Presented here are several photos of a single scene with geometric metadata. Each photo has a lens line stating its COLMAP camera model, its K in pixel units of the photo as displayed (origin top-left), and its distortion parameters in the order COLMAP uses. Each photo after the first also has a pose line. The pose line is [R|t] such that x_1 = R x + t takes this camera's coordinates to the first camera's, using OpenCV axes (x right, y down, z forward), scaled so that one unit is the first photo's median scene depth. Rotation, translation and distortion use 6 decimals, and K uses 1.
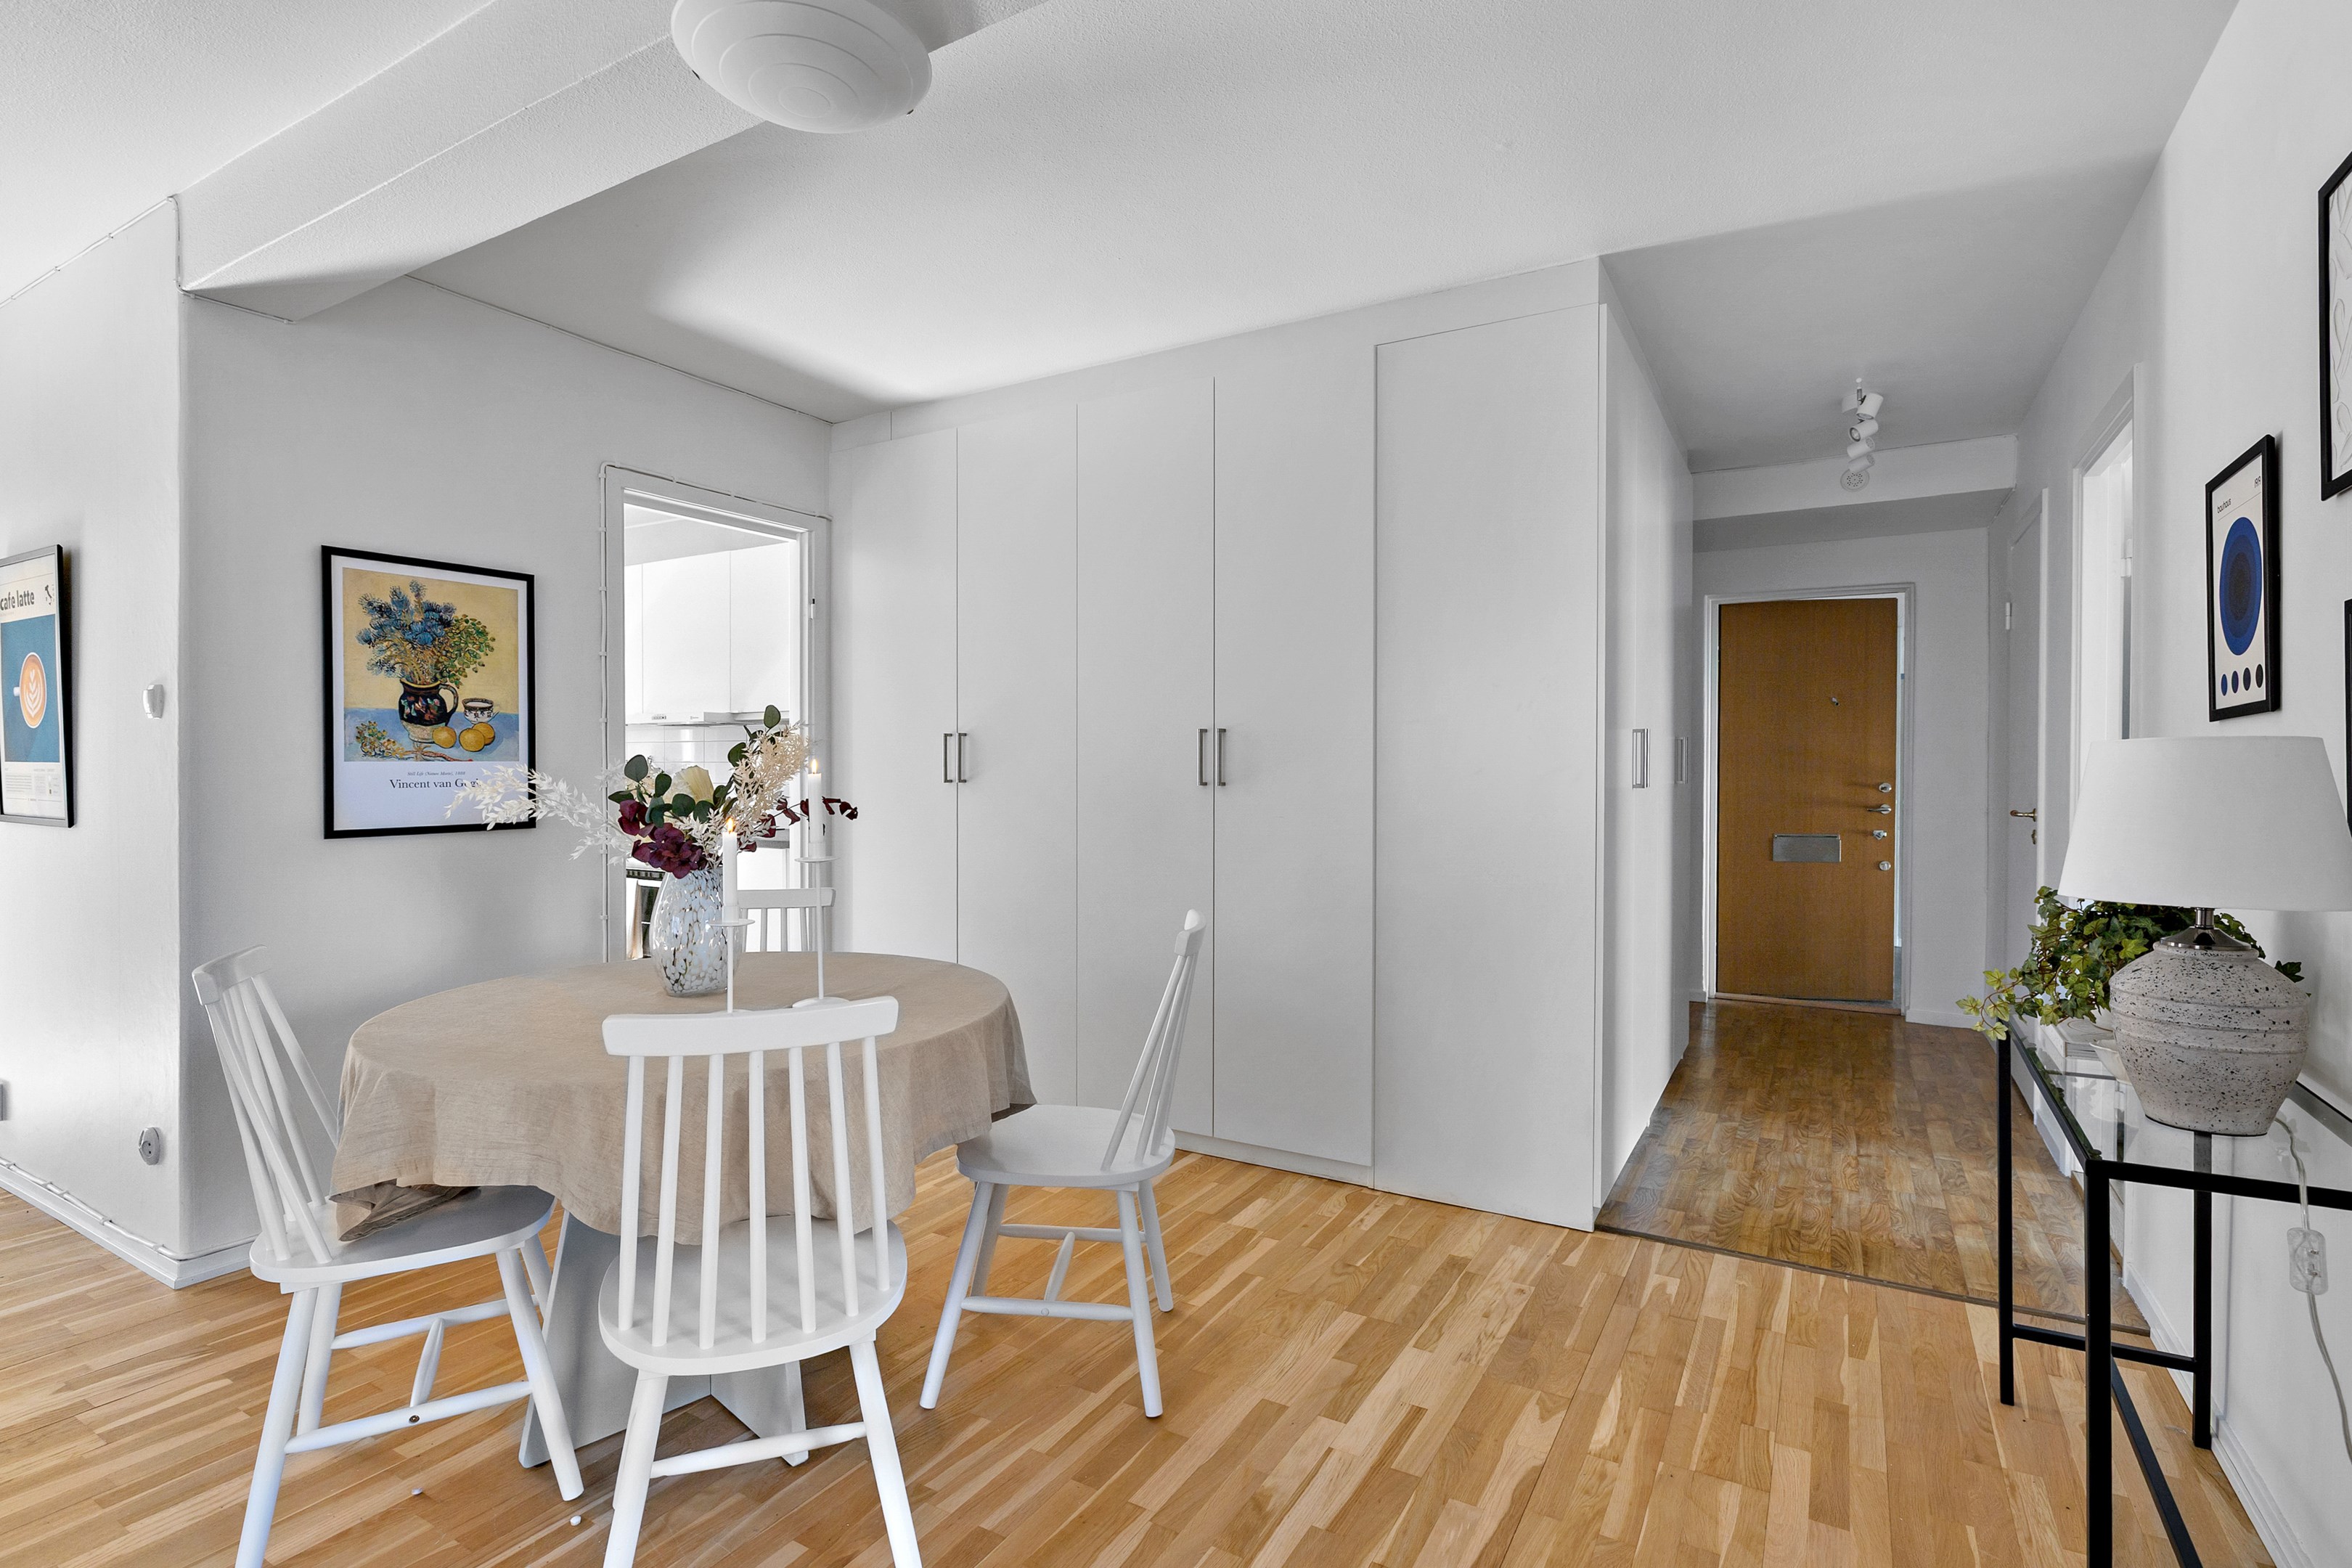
lens RADIAL K [[1135.3, 0, 1177.6], [0, 1135.3, 781.4], [0, 0, 1]] dist [-0.004409, -0.000399]
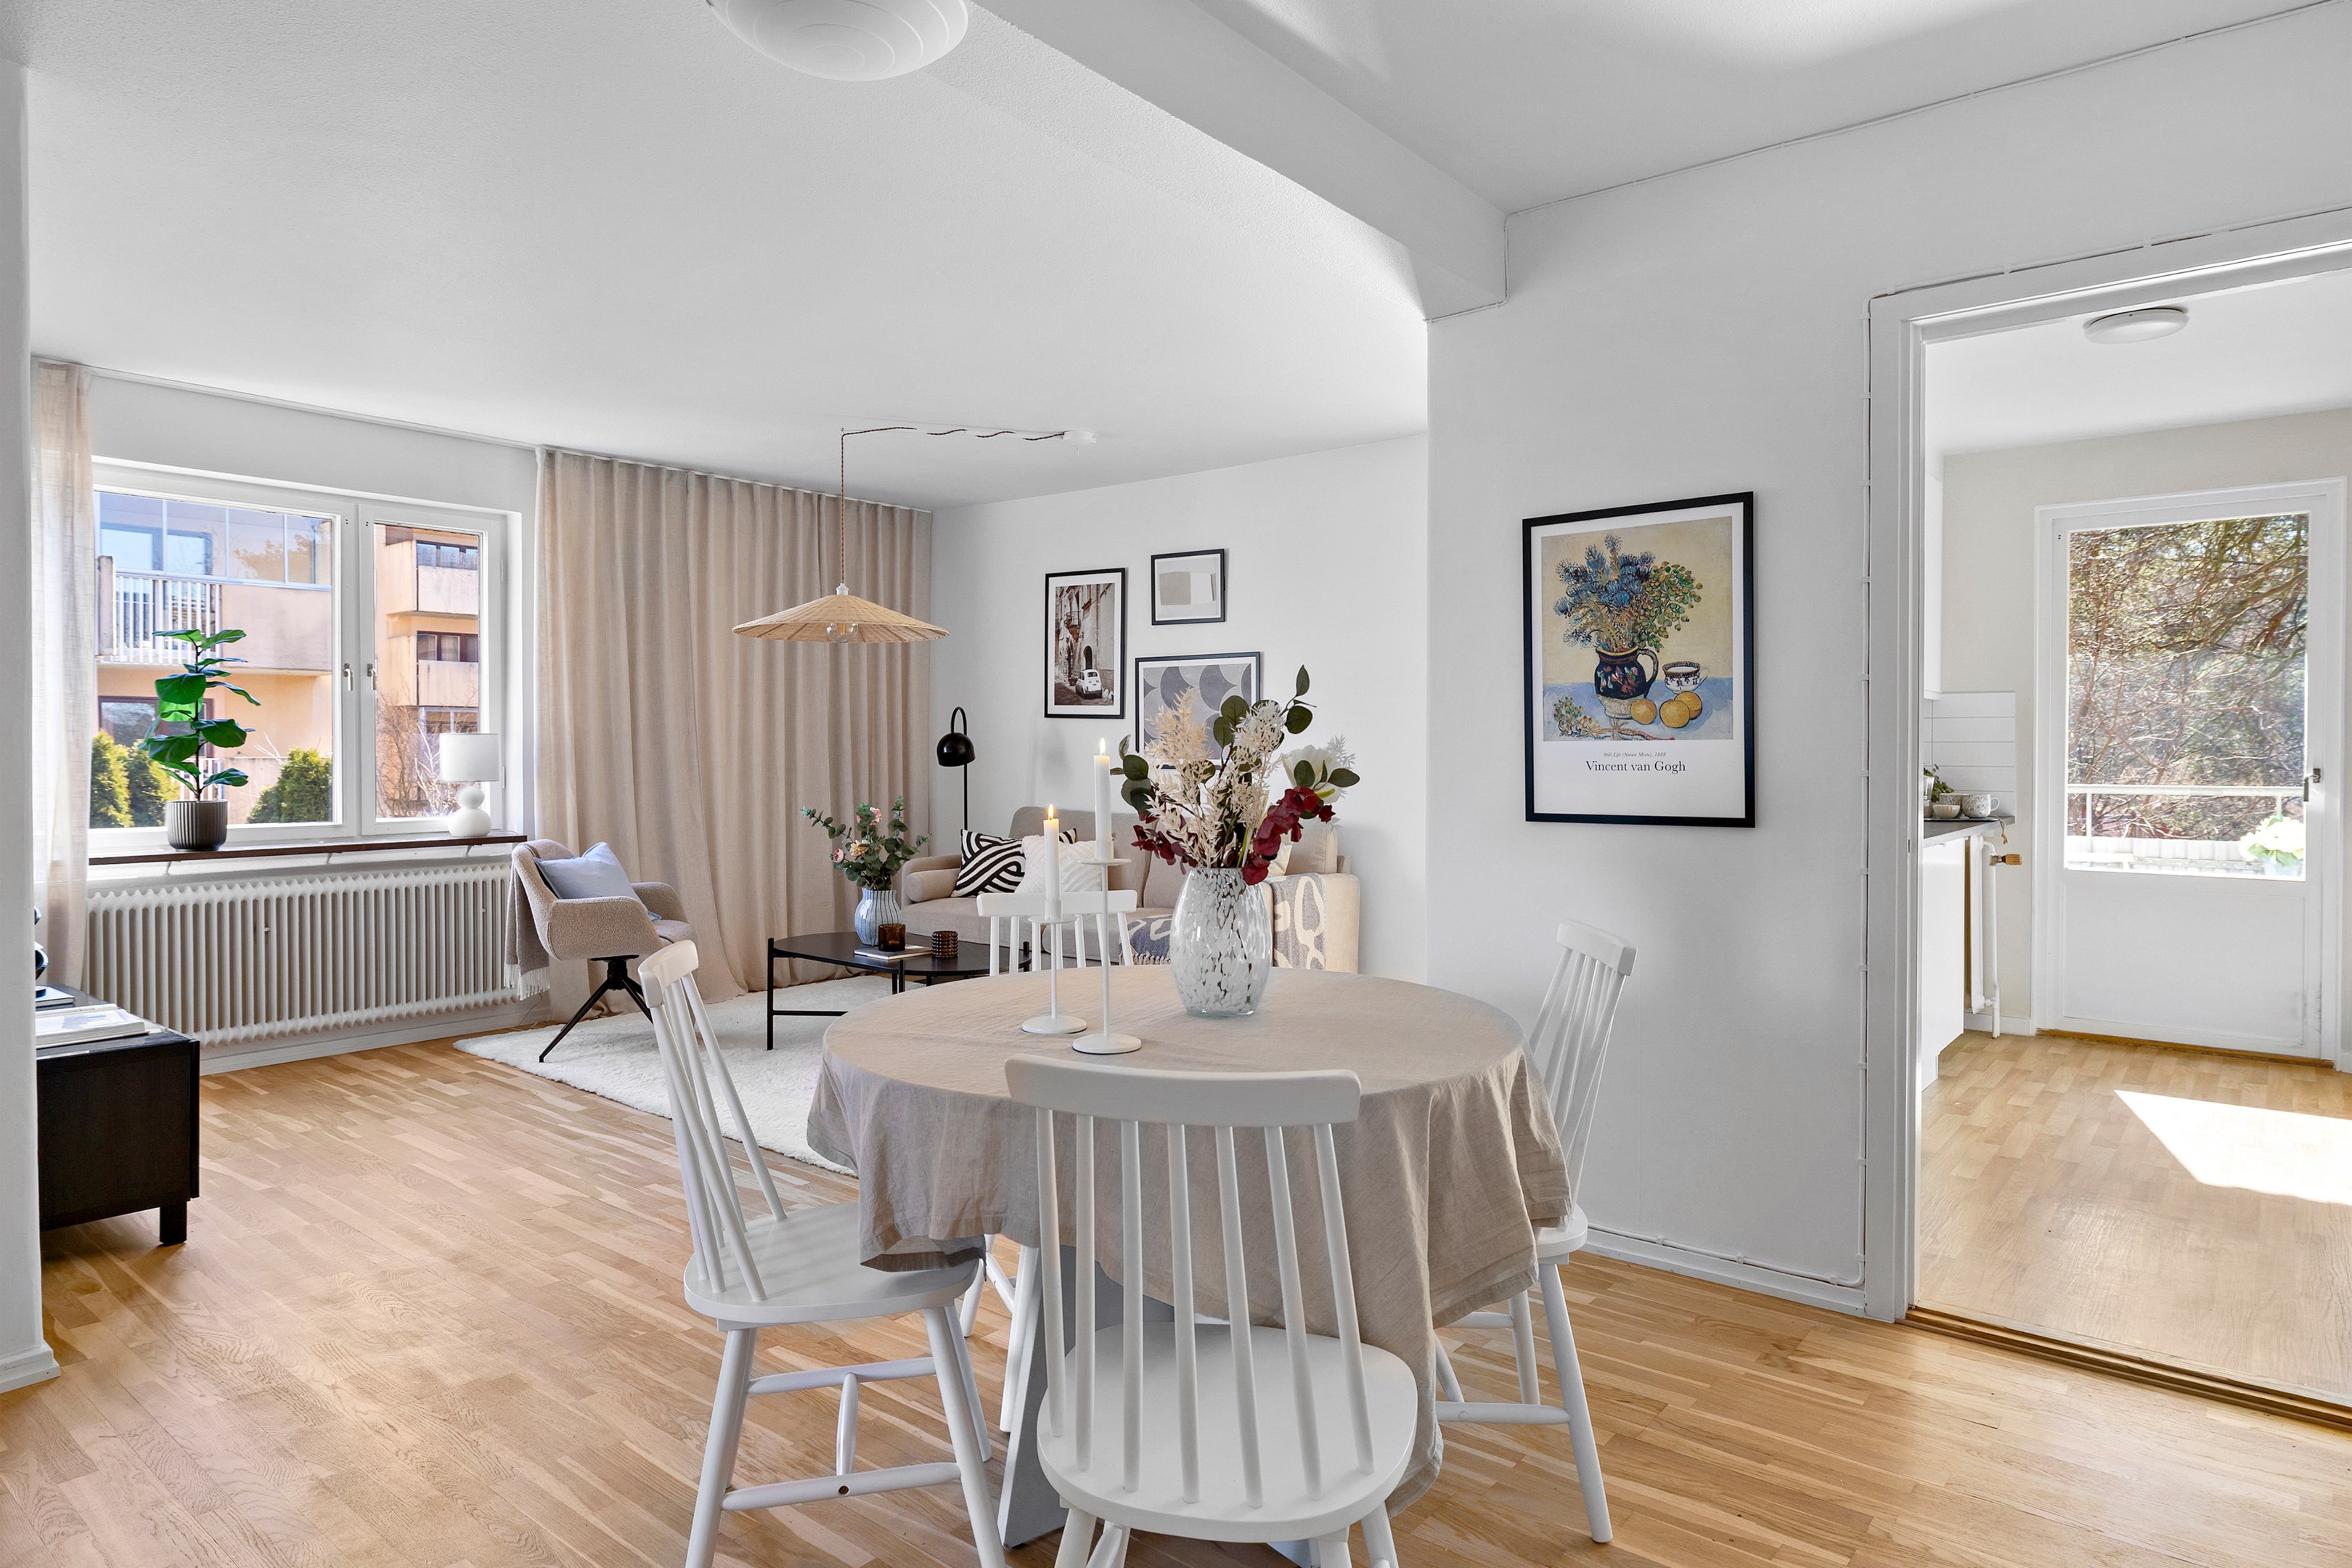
lens RADIAL K [[1362.4, 0, 1162.2], [0, 1362.4, 764.6], [0, 0, 1]] dist [0.002818, -0.001611]
pose [[-0.162606, 0.014050, -0.986591, 0.428216], [-0.009957, 0.999824, 0.015880, -0.012319], [0.986641, 0.012405, -0.162438, 0.835662]]
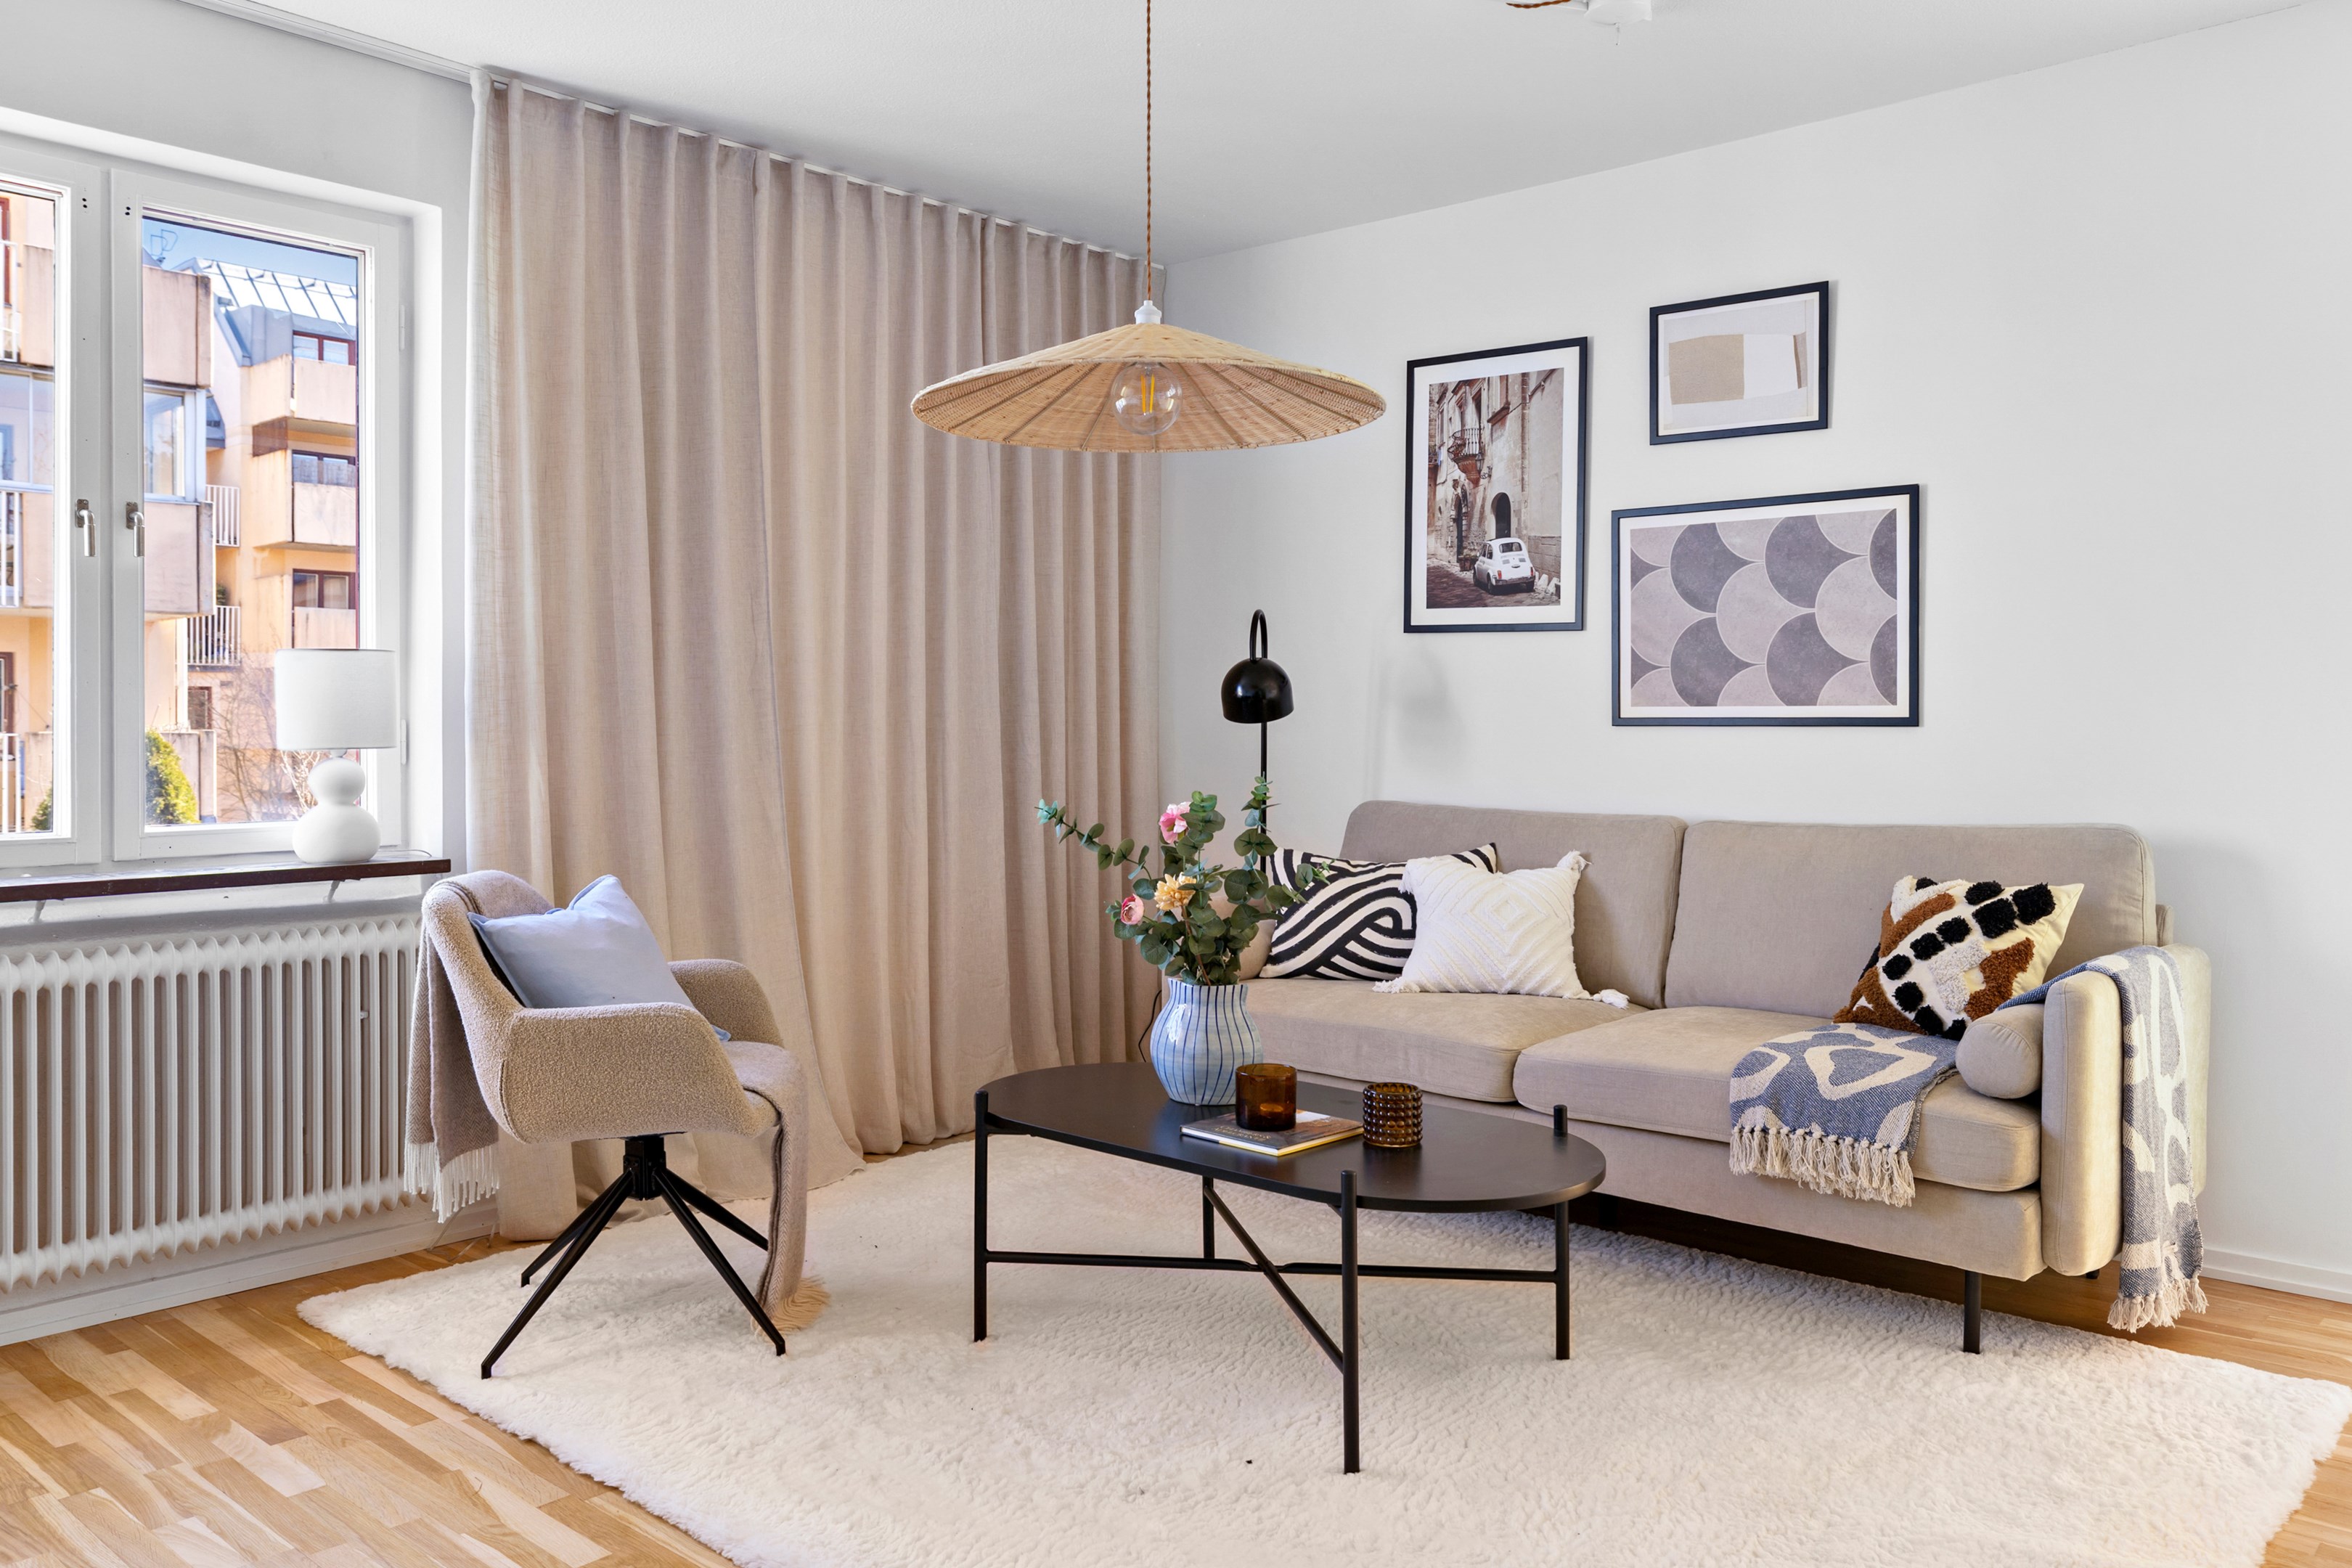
lens RADIAL K [[1741.8, 0, 1159.4], [0, 1741.8, 726.8], [0, 0, 1]] dist [-0.005569, 0.004342]
pose [[-0.202318, 0.003129, -0.979315, -0.257496], [-0.007943, 0.999957, 0.004836, 0.026454], [0.979288, 0.008757, -0.202284, 0.352710]]
